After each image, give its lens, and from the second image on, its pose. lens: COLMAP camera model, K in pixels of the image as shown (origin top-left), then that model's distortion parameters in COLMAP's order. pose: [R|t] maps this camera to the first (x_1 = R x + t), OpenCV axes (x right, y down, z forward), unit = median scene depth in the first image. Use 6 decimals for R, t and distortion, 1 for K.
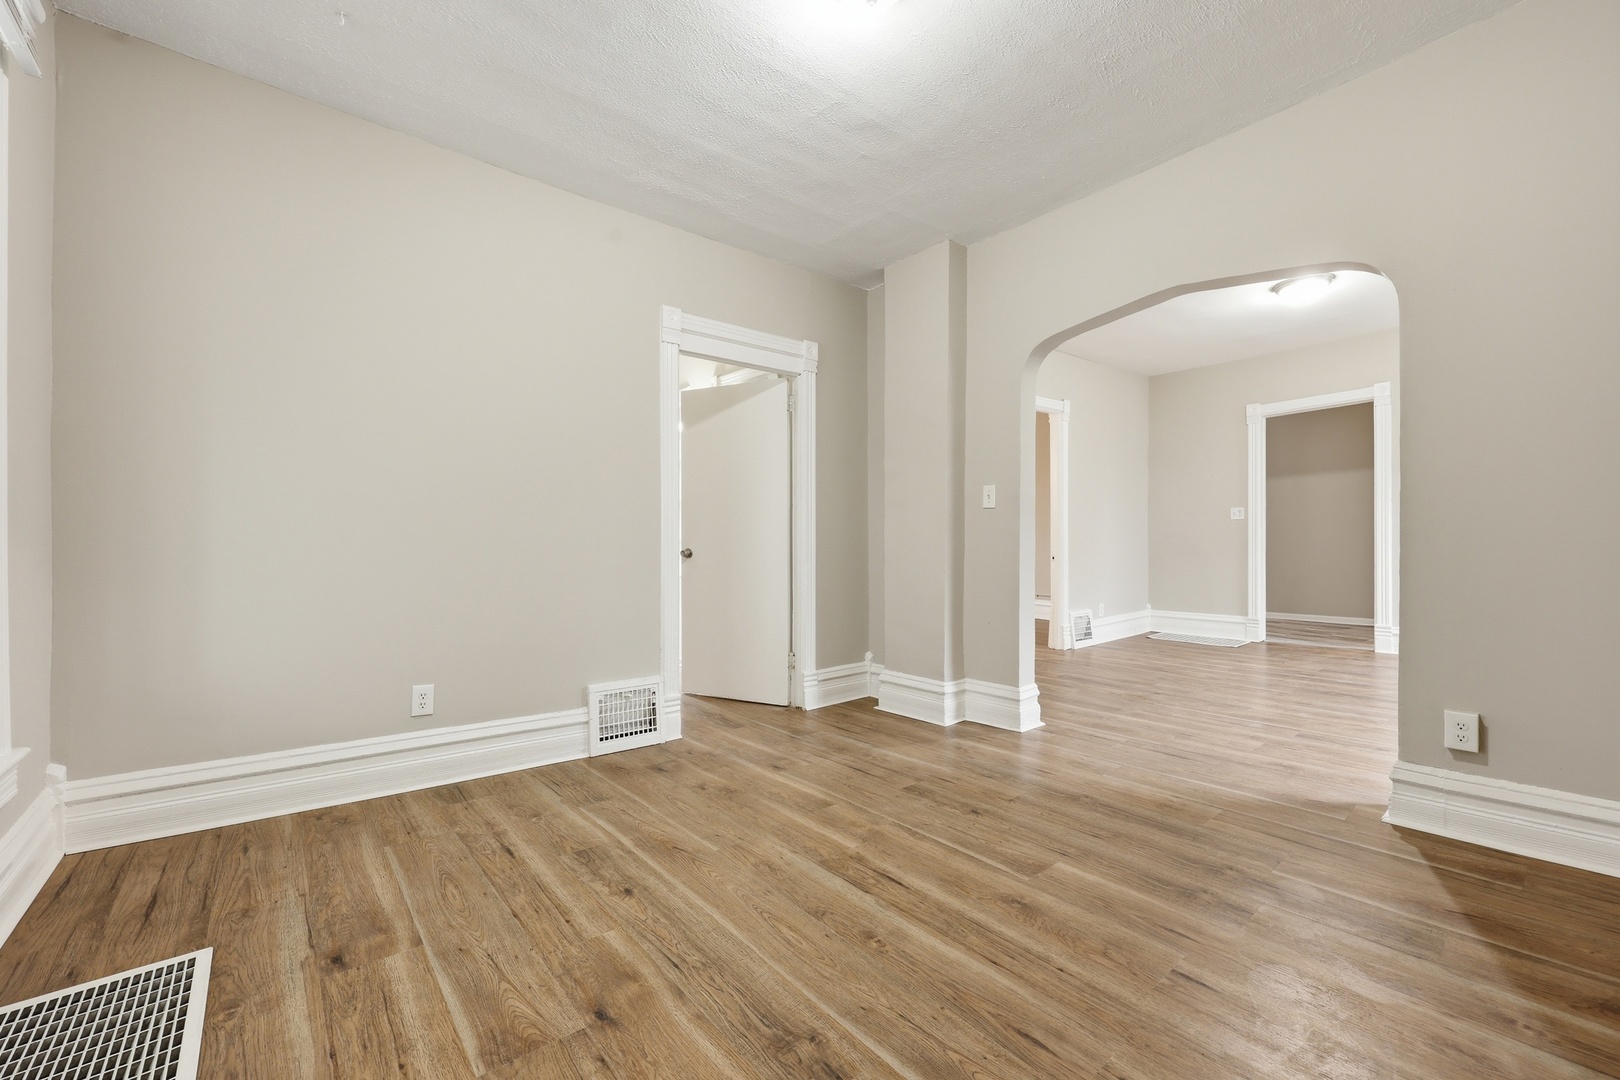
lens RADIAL K [[661.7, 0, 798.3], [0, 661.7, 540.4], [0, 0, 1]] dist [-0.006143, 0.001479]
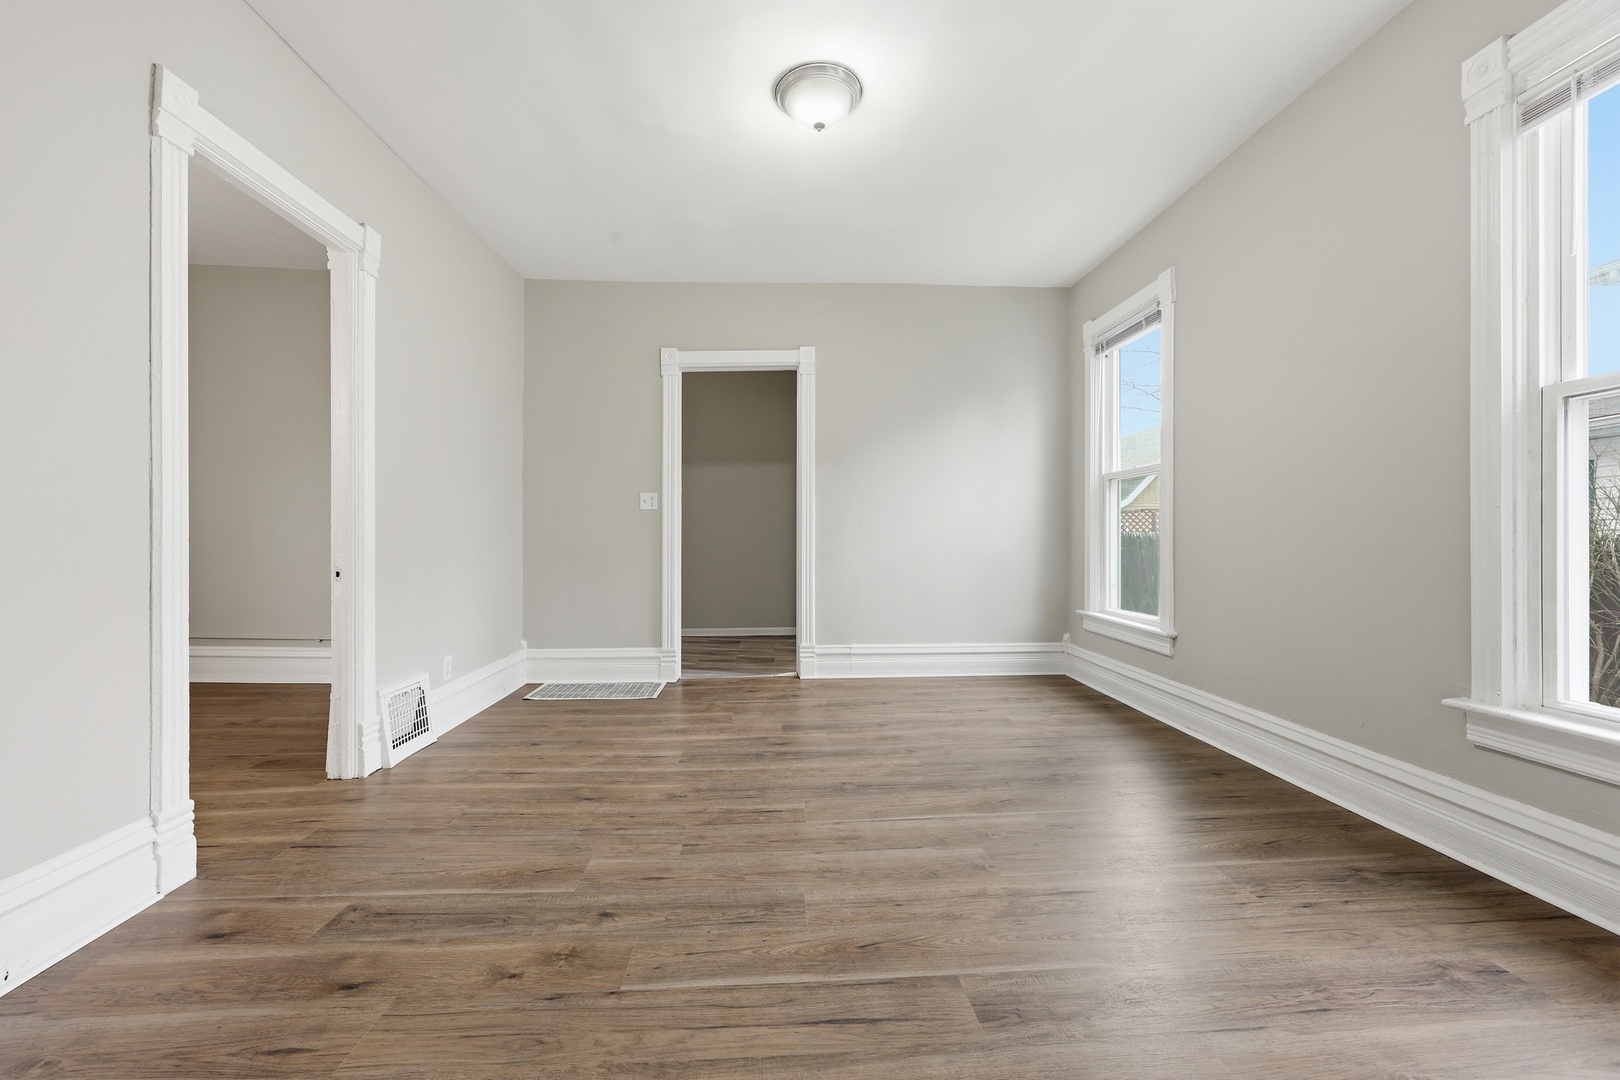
lens RADIAL K [[661.7, 0, 810.2], [0, 661.7, 541.6], [0, 0, 1]] dist [-0.006143, 0.001479]
pose [[0.556096, 0.003668, 0.831110, 0.196657], [-0.001126, 0.999993, -0.003660, 0.011530], [-0.831117, 0.001100, 0.556096, 0.496239]]
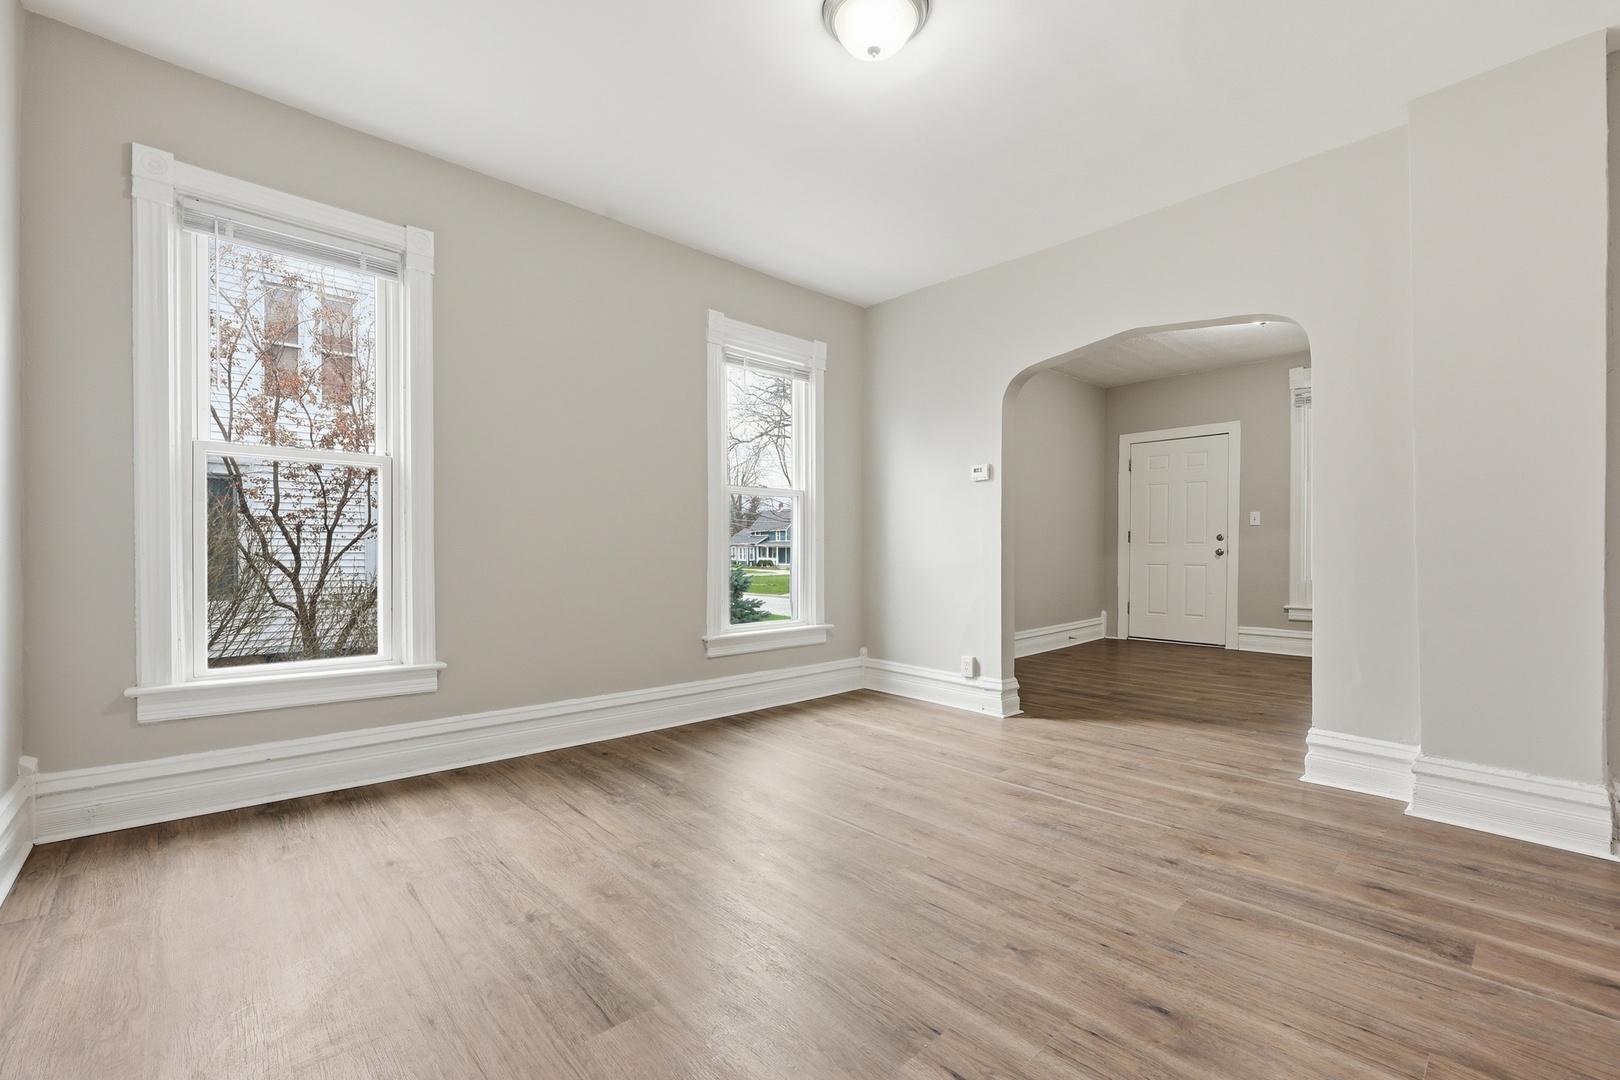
lens RADIAL K [[661.7, 0, 827.0], [0, 661.7, 558.3], [0, 0, 1]] dist [-0.006143, 0.001479]
pose [[-0.994812, 0.007161, -0.101474, 0.915405], [0.006094, 0.999923, 0.010821, 0.003927], [0.101543, 0.010146, -0.994779, 1.490972]]
